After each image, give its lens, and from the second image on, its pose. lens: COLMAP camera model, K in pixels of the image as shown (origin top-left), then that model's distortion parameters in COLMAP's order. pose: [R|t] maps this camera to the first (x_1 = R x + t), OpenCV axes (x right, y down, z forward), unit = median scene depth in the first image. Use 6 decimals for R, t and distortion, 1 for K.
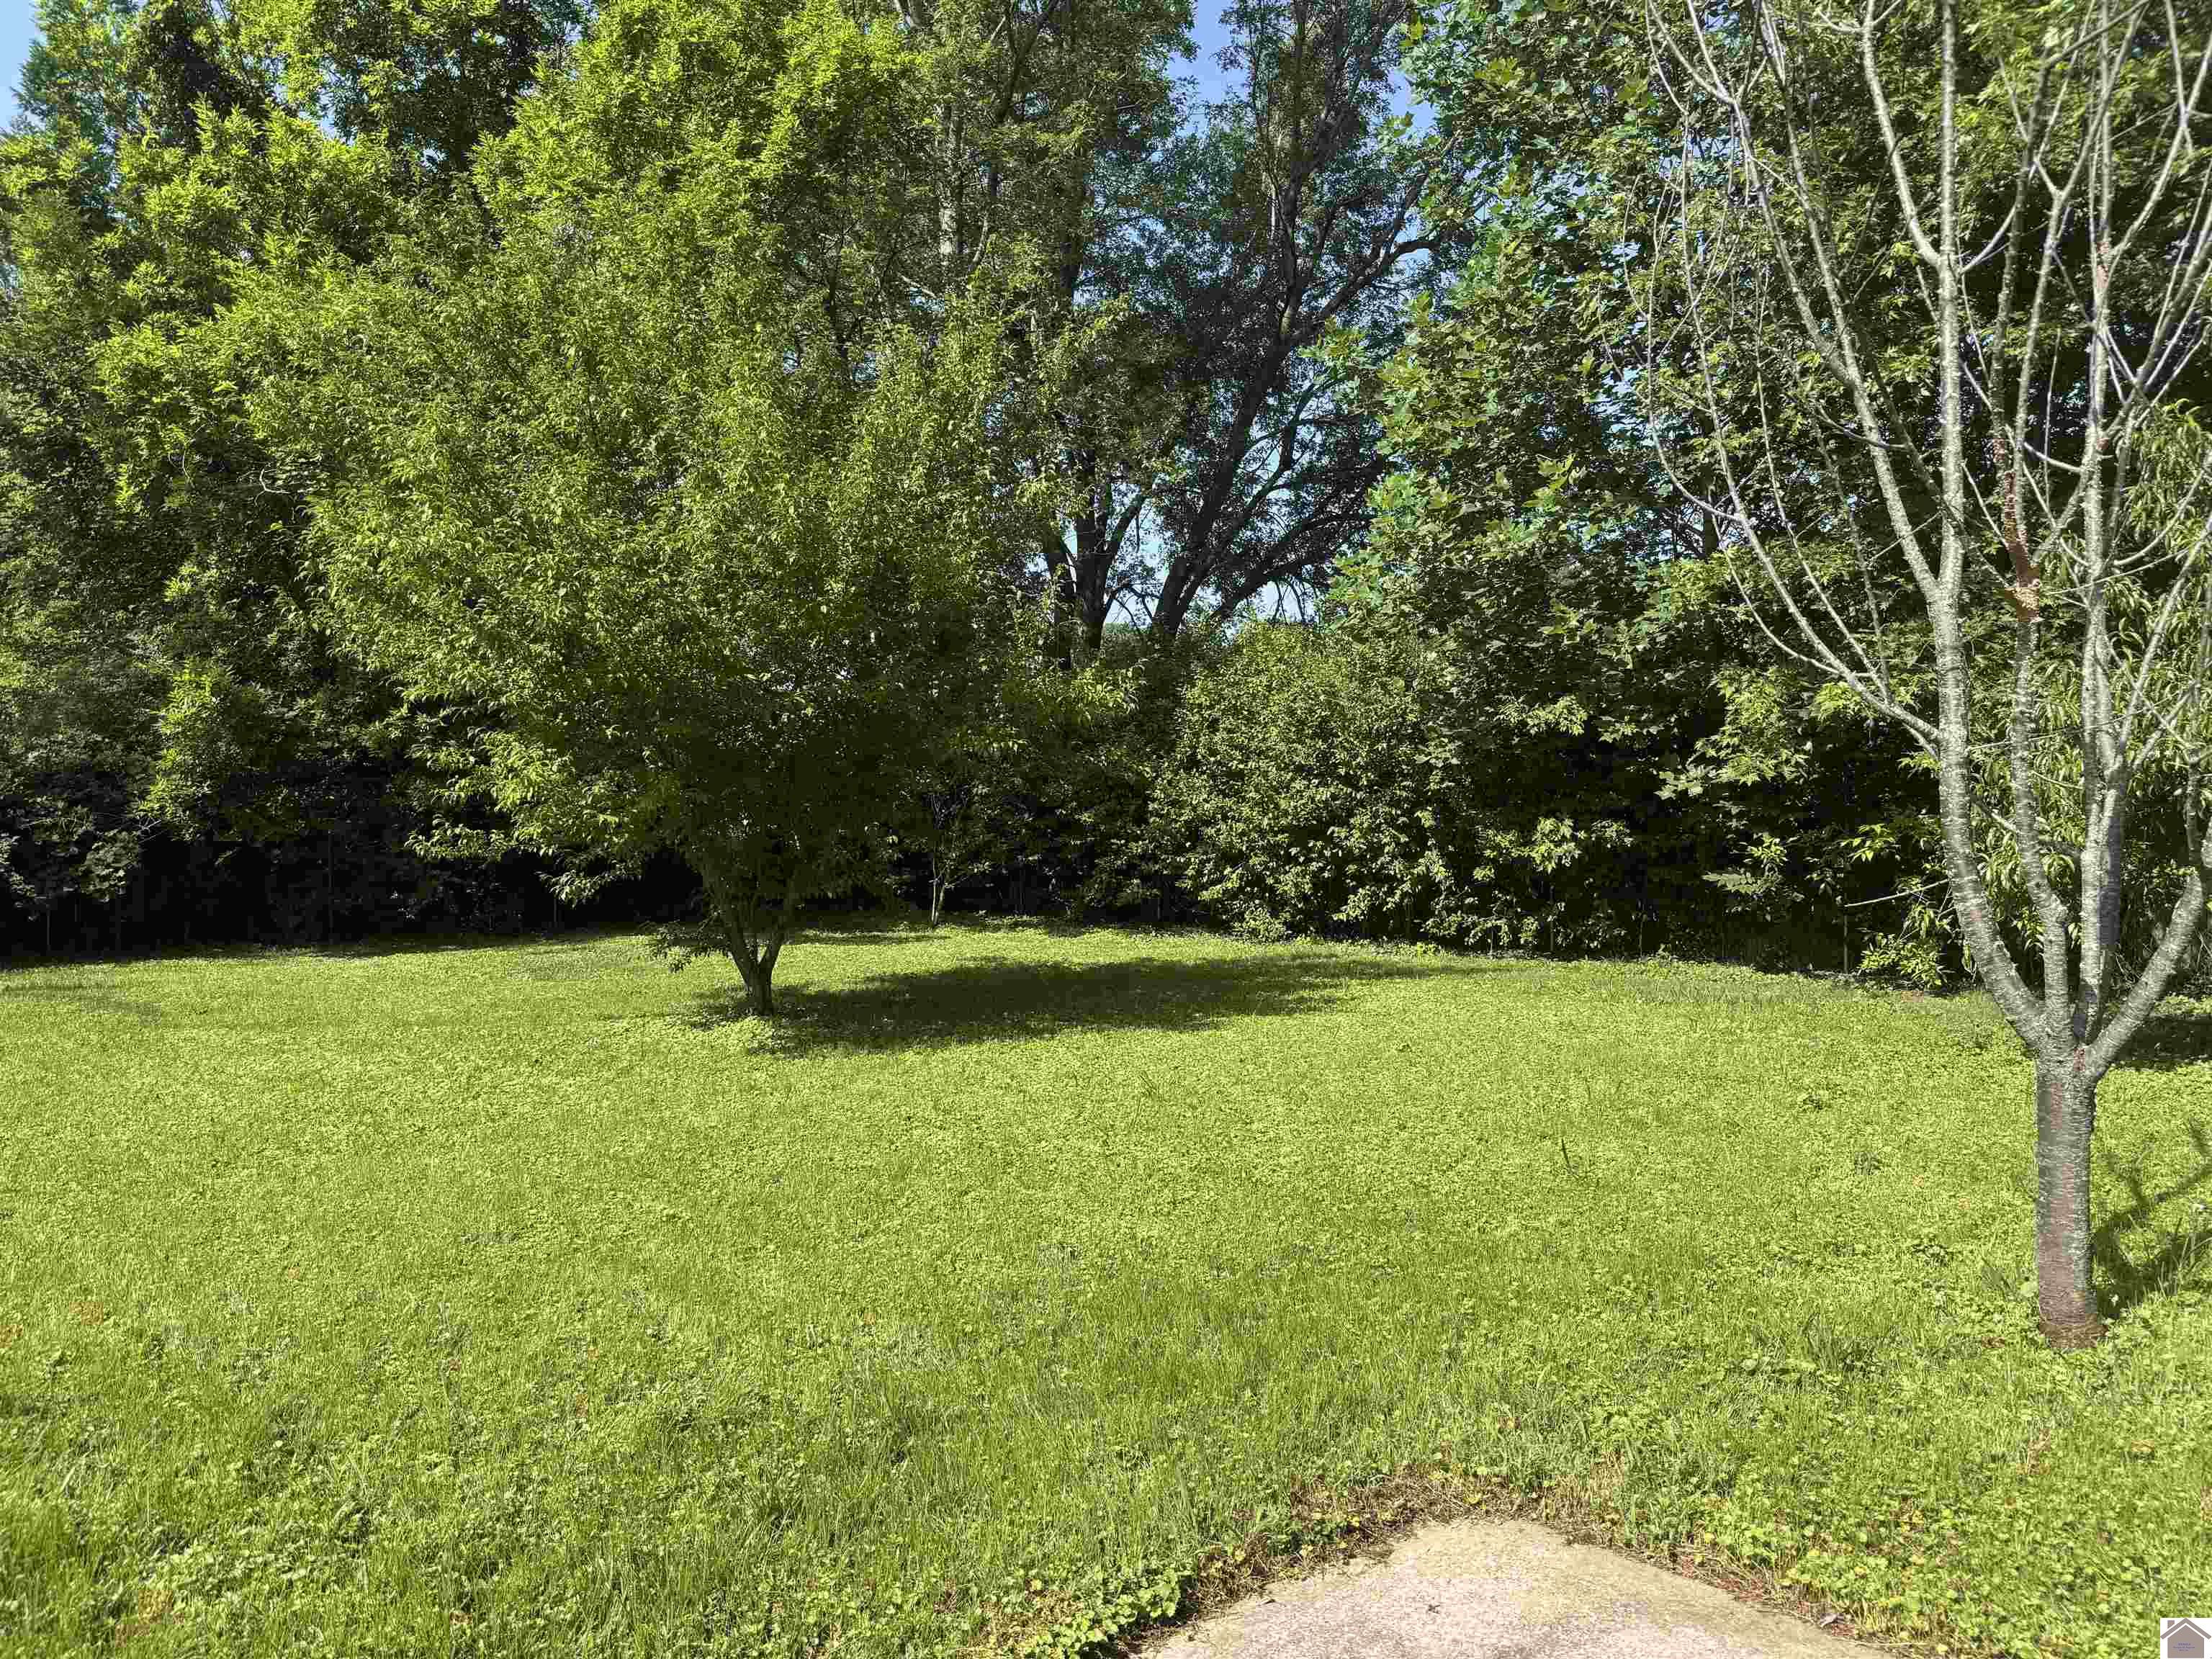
lens RADIAL K [[1571.0, 0, 1112.4], [0, 1571.0, 827.9], [0, 0, 1]] dist [0.066819, -0.089239]
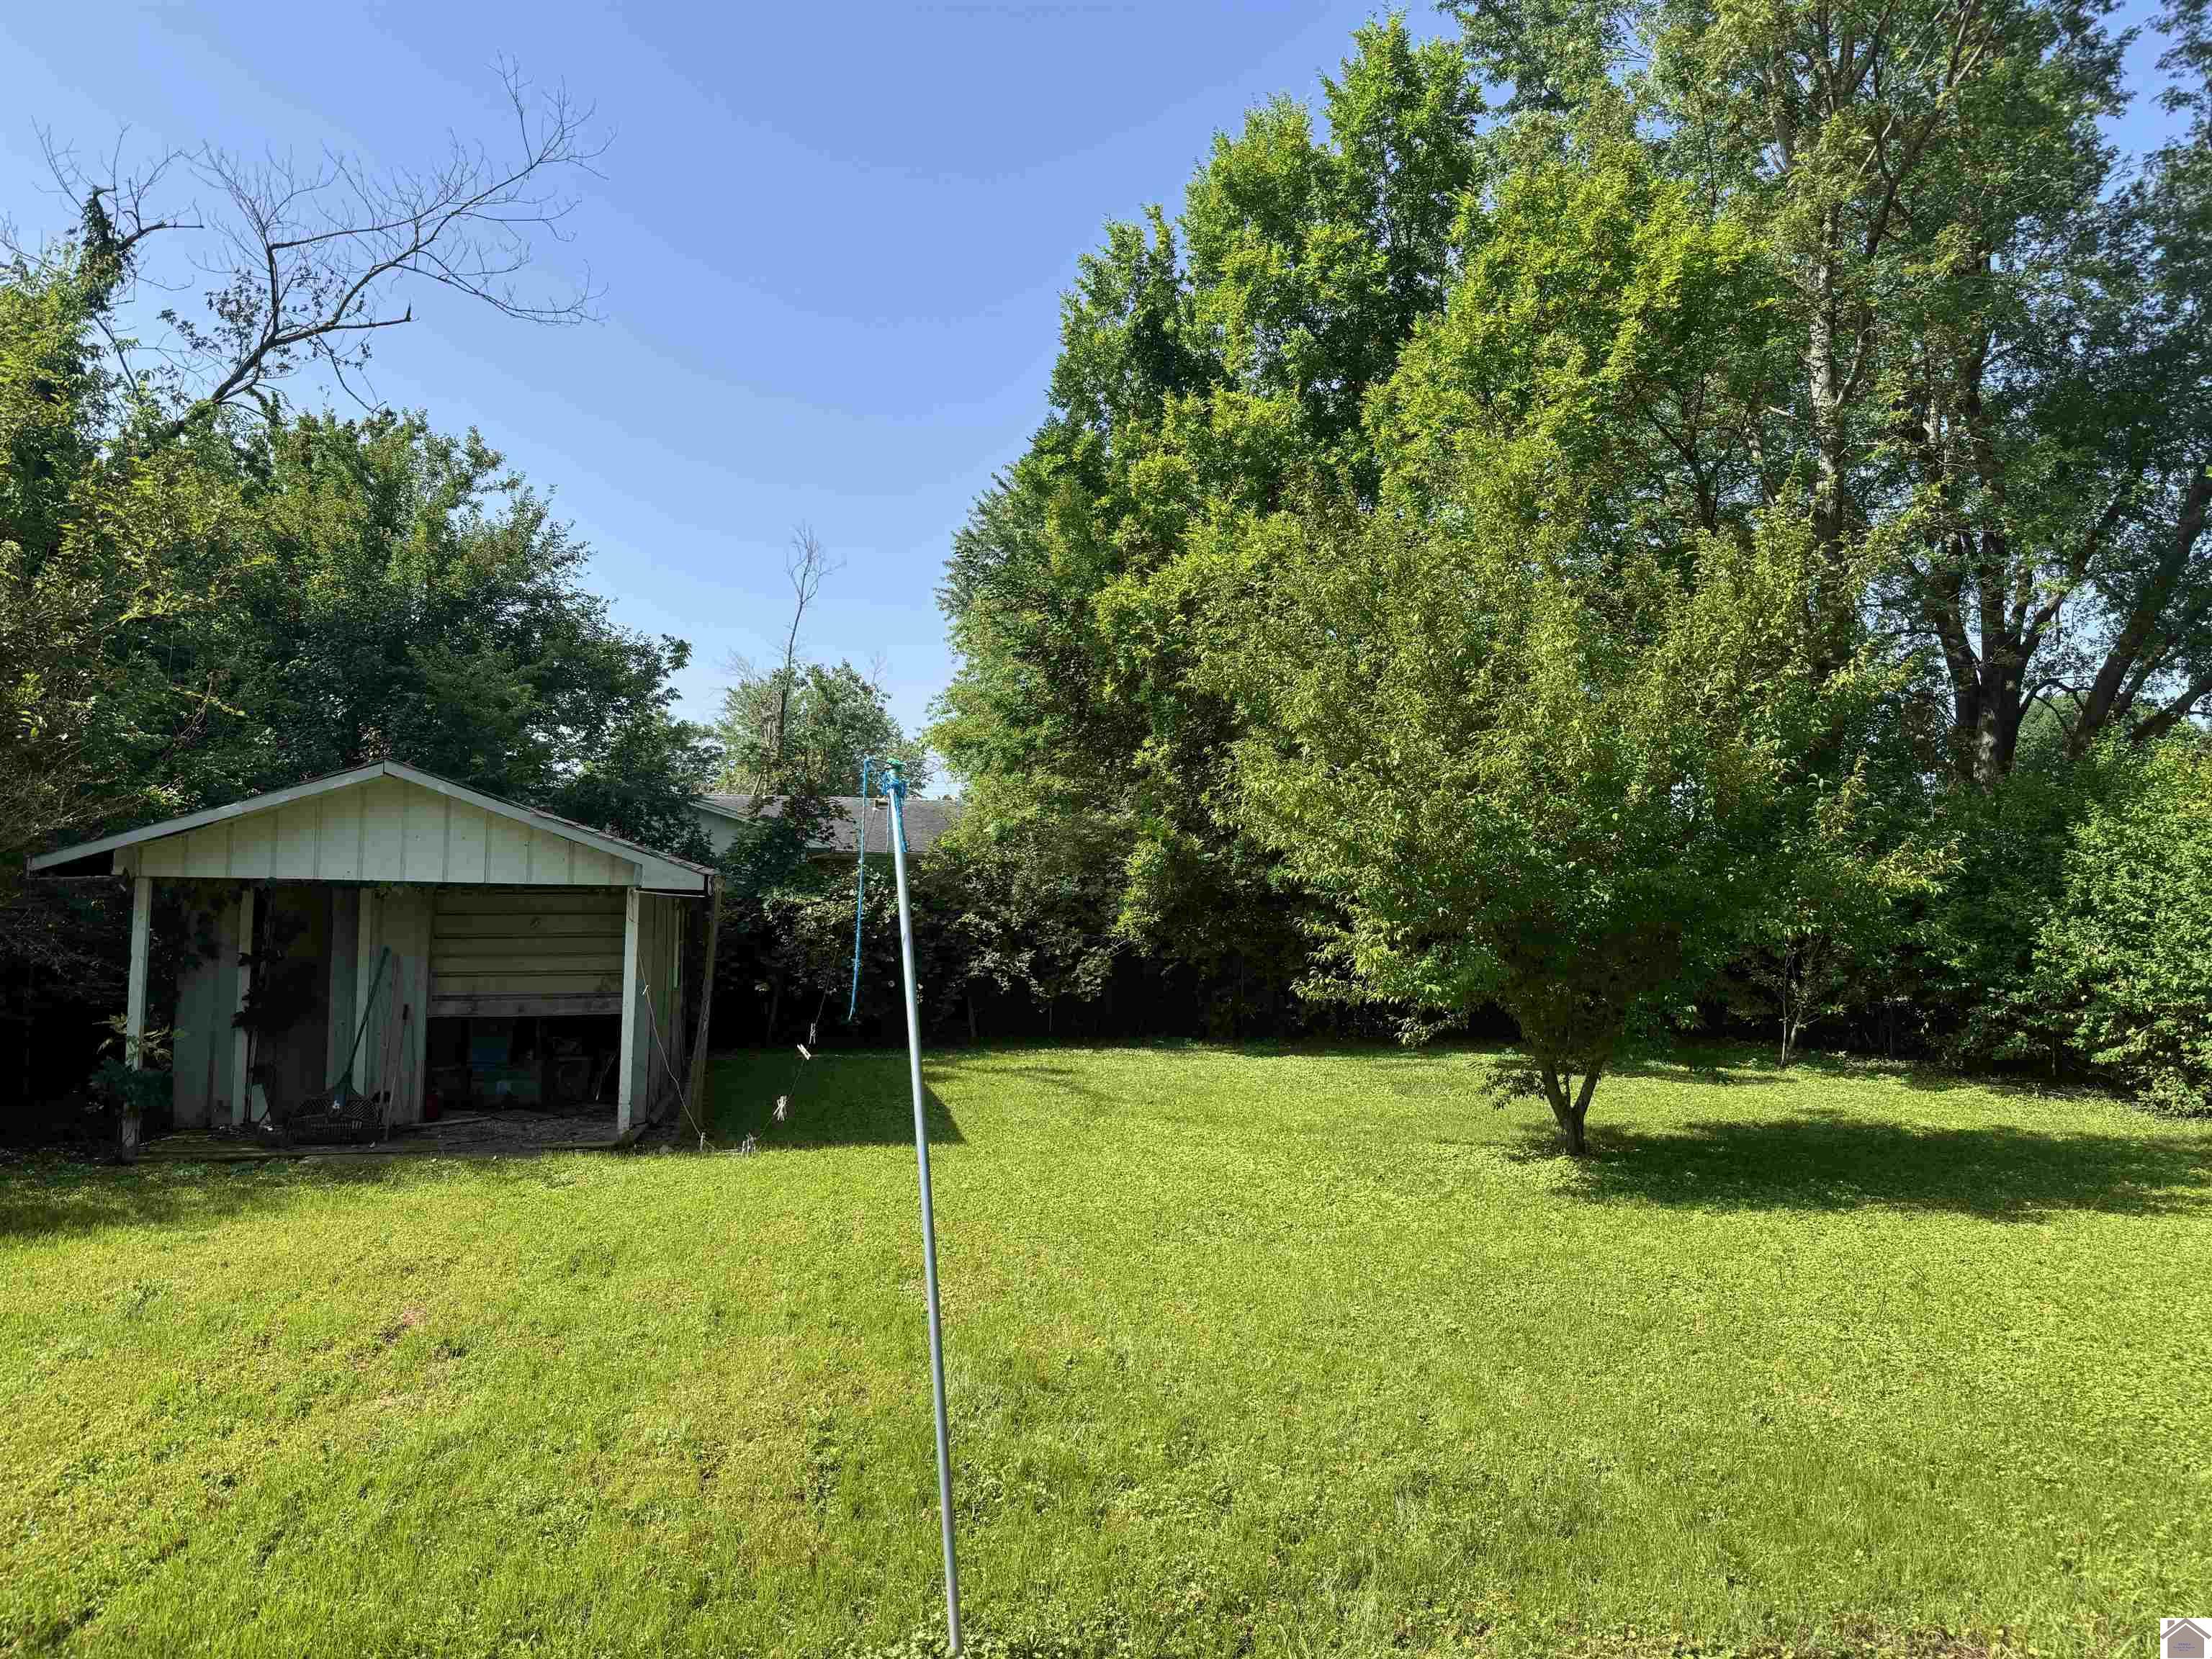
lens RADIAL K [[1571.0, 0, 1112.4], [0, 1571.0, 827.9], [0, 0, 1]] dist [0.066819, -0.089239]
pose [[0.854595, -0.000470, -0.519295, 0.059323], [-0.028216, 0.998480, -0.047338, -0.036872], [0.518528, 0.055108, 0.853283, -0.106751]]
